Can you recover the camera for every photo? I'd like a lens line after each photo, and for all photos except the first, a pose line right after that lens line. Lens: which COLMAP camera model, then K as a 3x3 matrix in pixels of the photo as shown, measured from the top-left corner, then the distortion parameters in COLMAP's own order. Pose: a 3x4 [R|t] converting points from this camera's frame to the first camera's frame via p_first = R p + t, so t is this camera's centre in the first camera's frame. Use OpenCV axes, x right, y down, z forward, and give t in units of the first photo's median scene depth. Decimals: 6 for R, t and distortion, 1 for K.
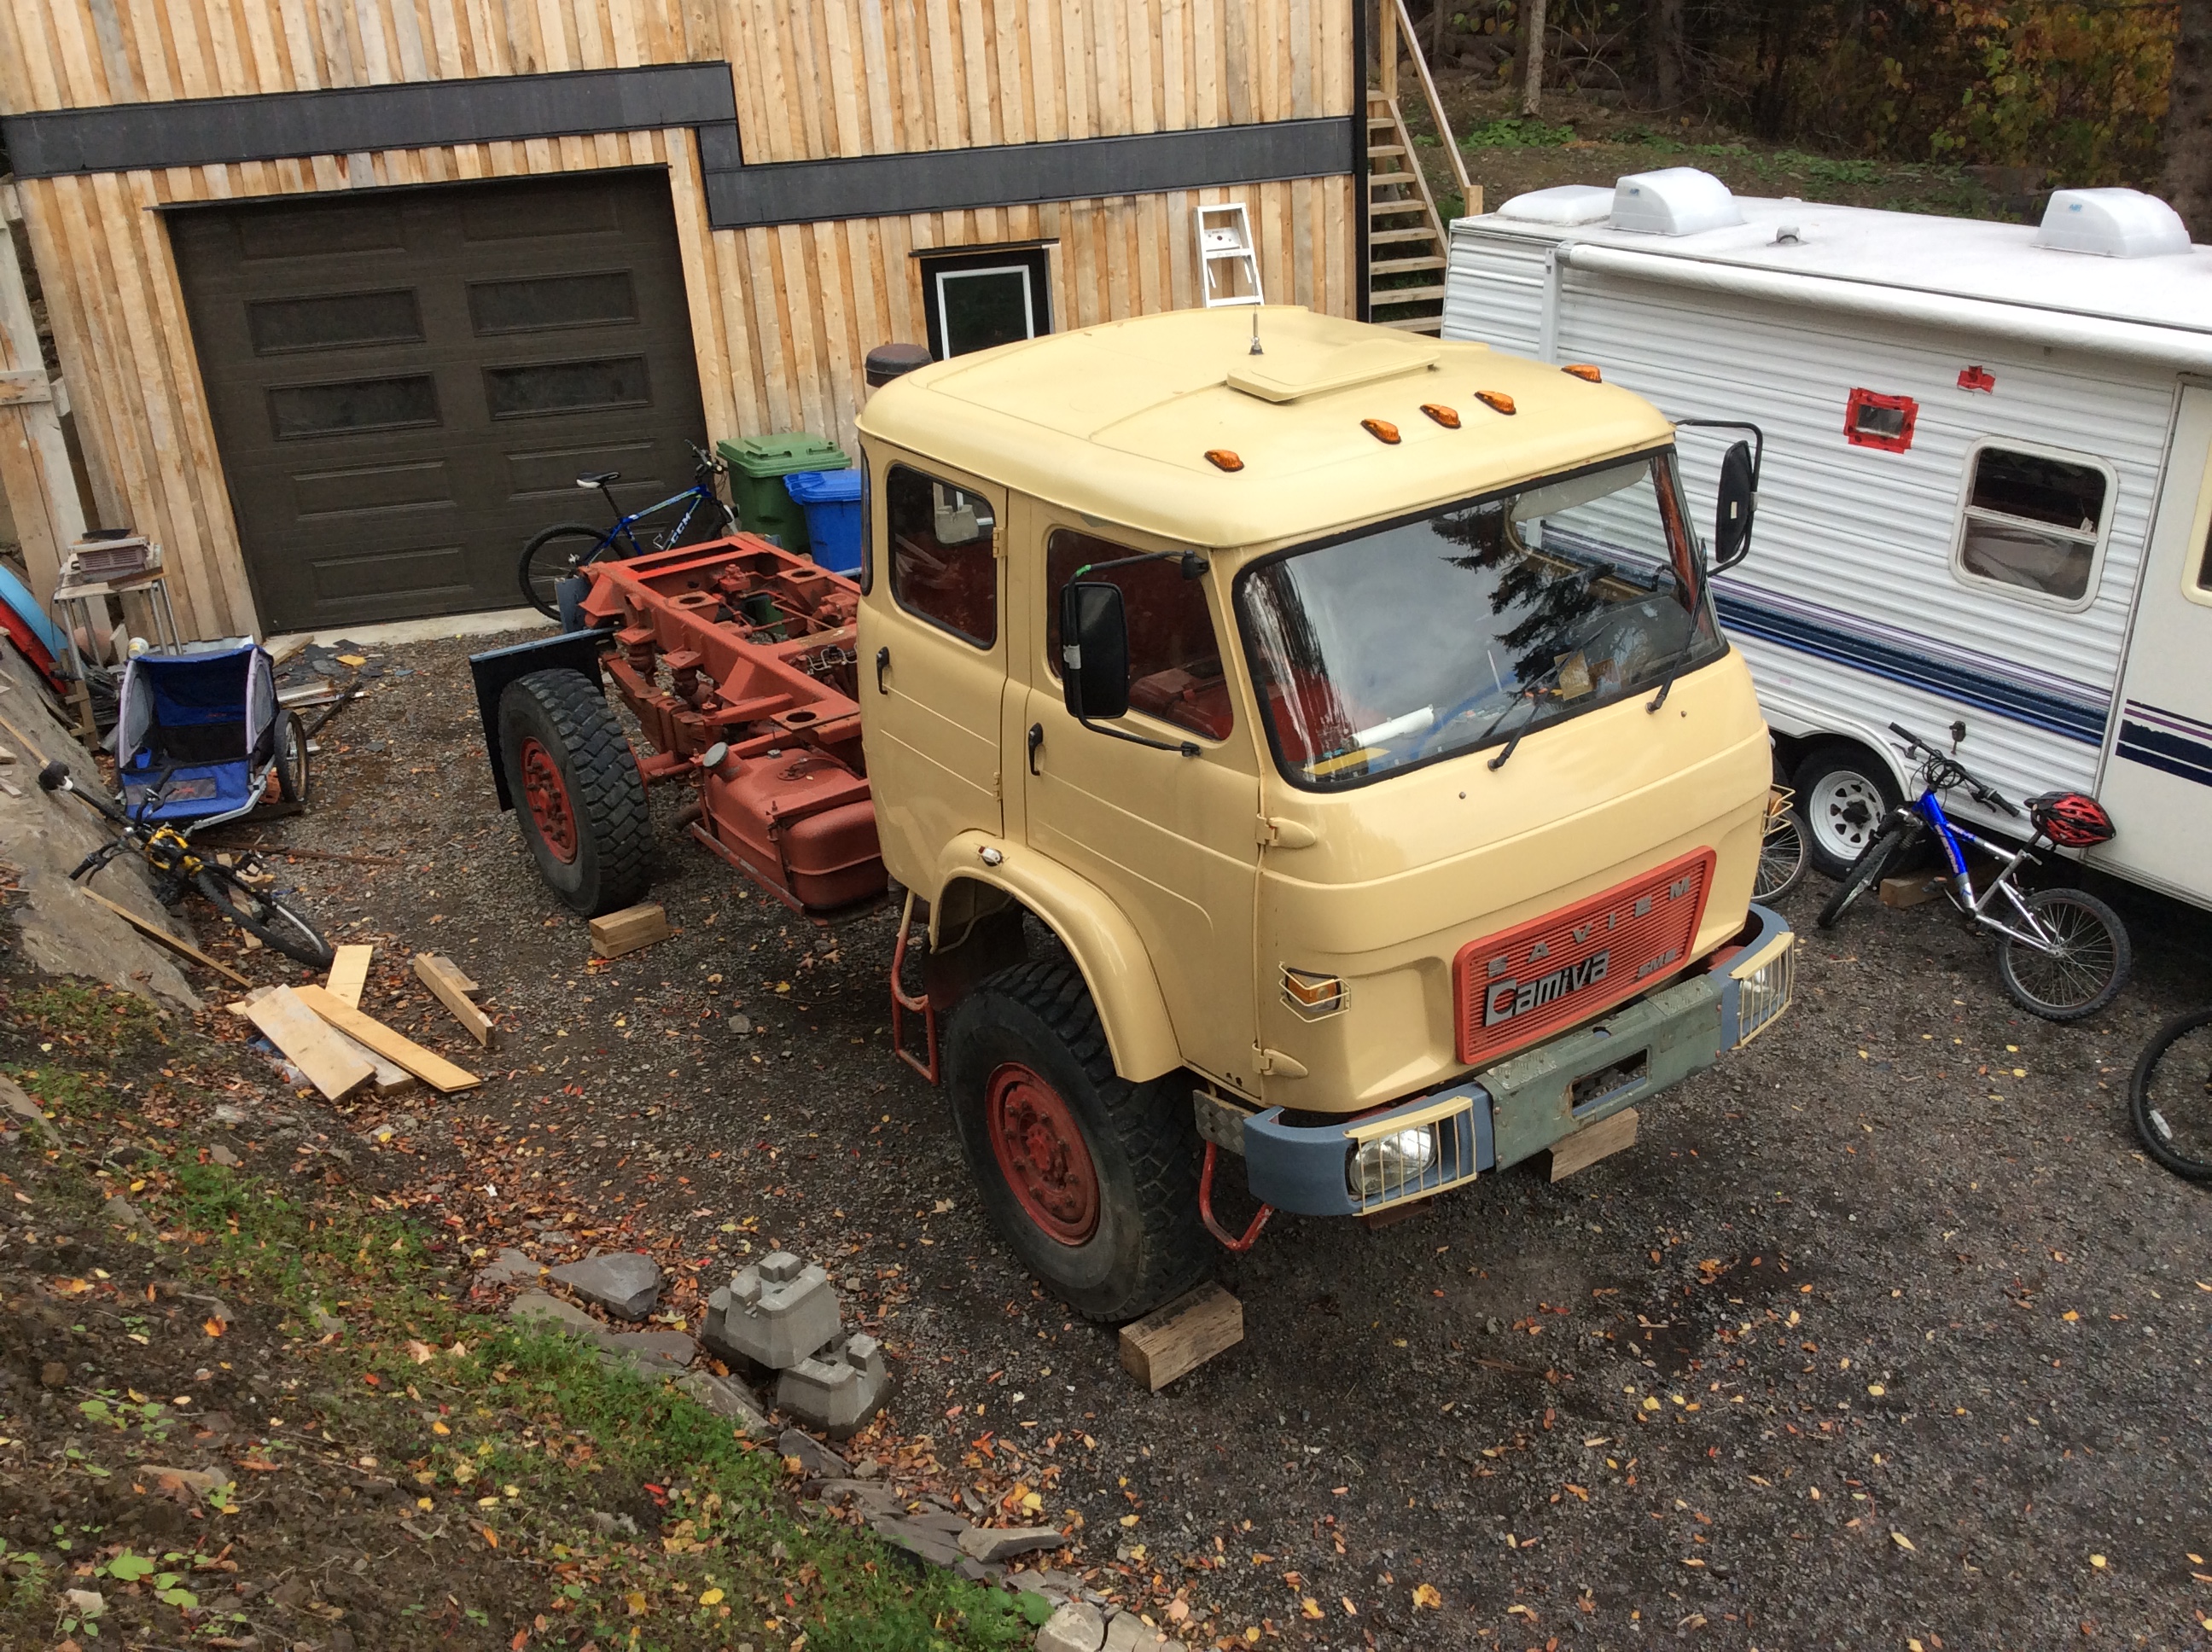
lens RADIAL K [[2041.2, 0, 1102.1], [0, 2041.2, 835.4], [0, 0, 1]] dist [0.013979, 0.000000]
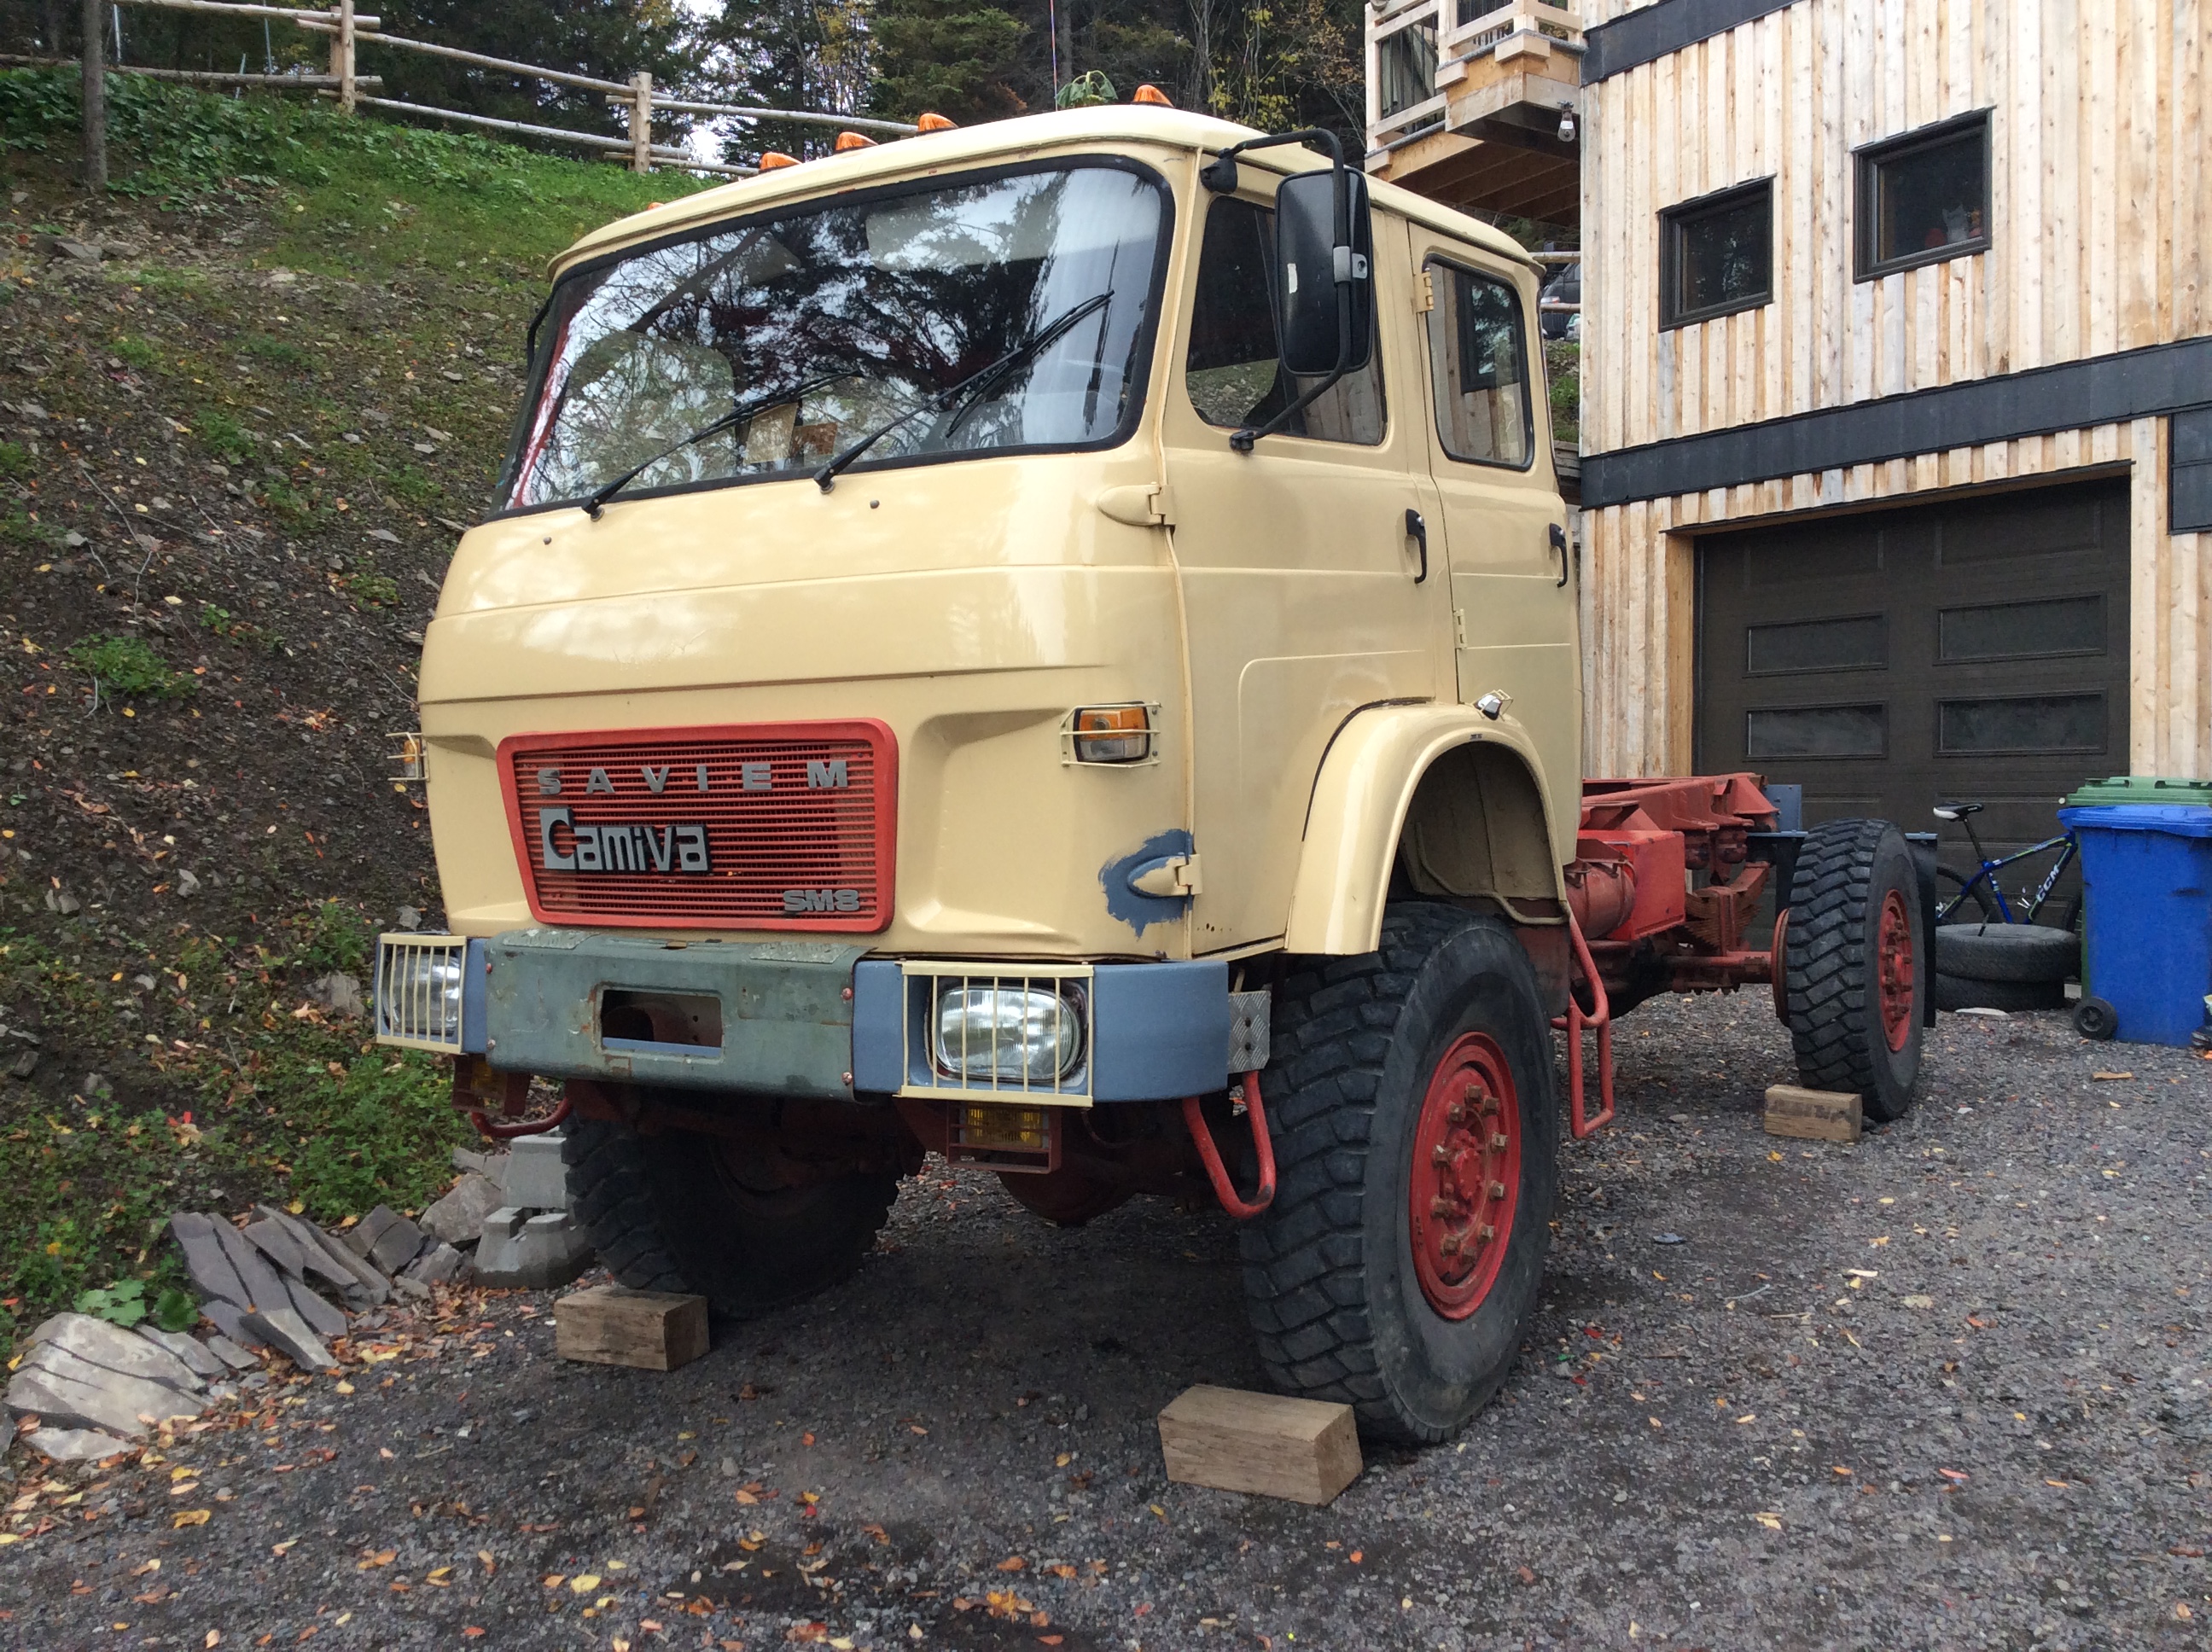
lens RADIAL K [[2041.2, 0, 1111.6], [0, 2041.2, 820.8], [0, 0, 1]] dist [0.013979, 0.000000]
pose [[0.374623, 0.069082, -0.924600, 0.414217], [-0.364587, 0.927863, -0.078395, 0.025956], [0.852487, 0.366466, 0.372785, 0.384738]]
